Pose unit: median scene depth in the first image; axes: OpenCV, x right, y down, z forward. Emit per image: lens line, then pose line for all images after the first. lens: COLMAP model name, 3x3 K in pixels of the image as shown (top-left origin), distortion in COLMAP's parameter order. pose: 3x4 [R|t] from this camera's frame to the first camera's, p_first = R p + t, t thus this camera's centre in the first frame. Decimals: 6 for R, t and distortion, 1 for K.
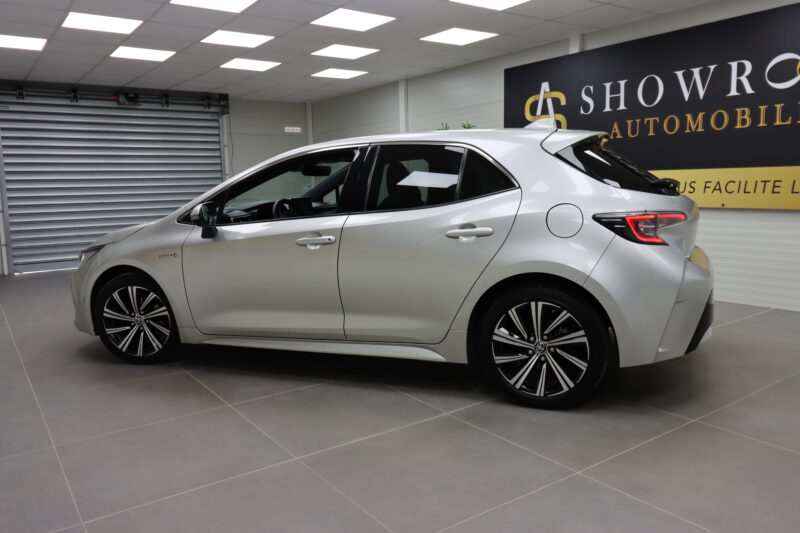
lens RADIAL K [[634.0, 0, 395.9], [0, 634.0, 258.1], [0, 0, 1]] dist [0.008062, 0.000264]
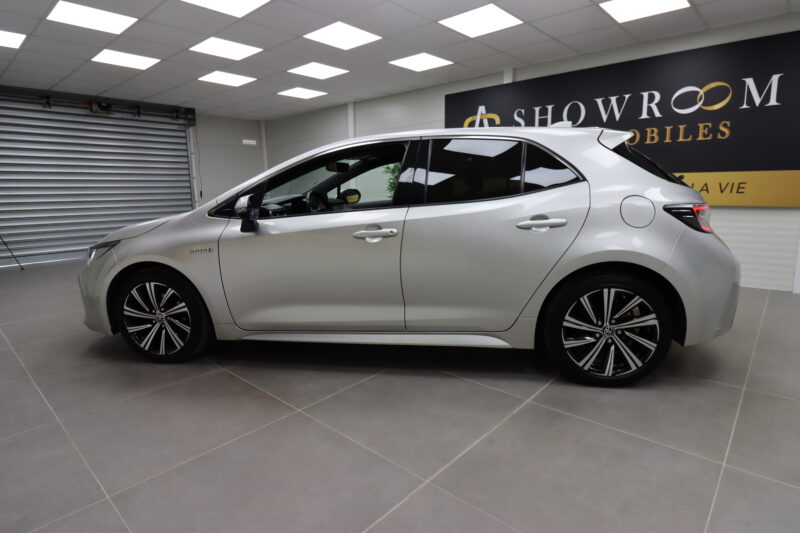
lens RADIAL K [[440.8, 0, 400.9], [0, 440.8, 258.8], [0, 0, 1]] dist [-0.000653, -0.006183]
pose [[0.972848, -0.026118, 0.229966, -0.169553], [0.018455, 0.999202, 0.035410, -0.007872], [-0.230708, -0.030204, 0.972554, 0.221013]]
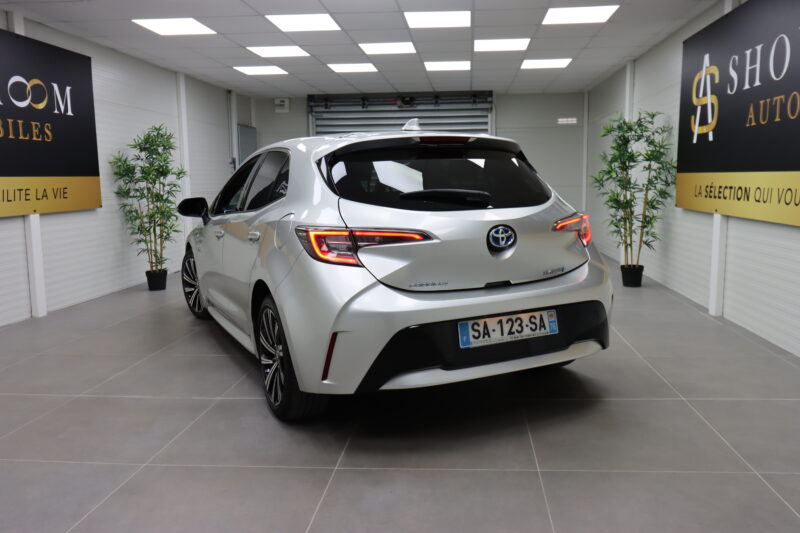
lens RADIAL K [[634.0, 0, 398.2], [0, 634.0, 251.2], [0, 0, 1]] dist [0.008062, 0.000264]
pose [[0.754384, 0.091051, -0.650088, 0.612452], [-0.084753, 0.995555, 0.041087, -0.048682], [0.650939, 0.024102, 0.758747, 0.219504]]
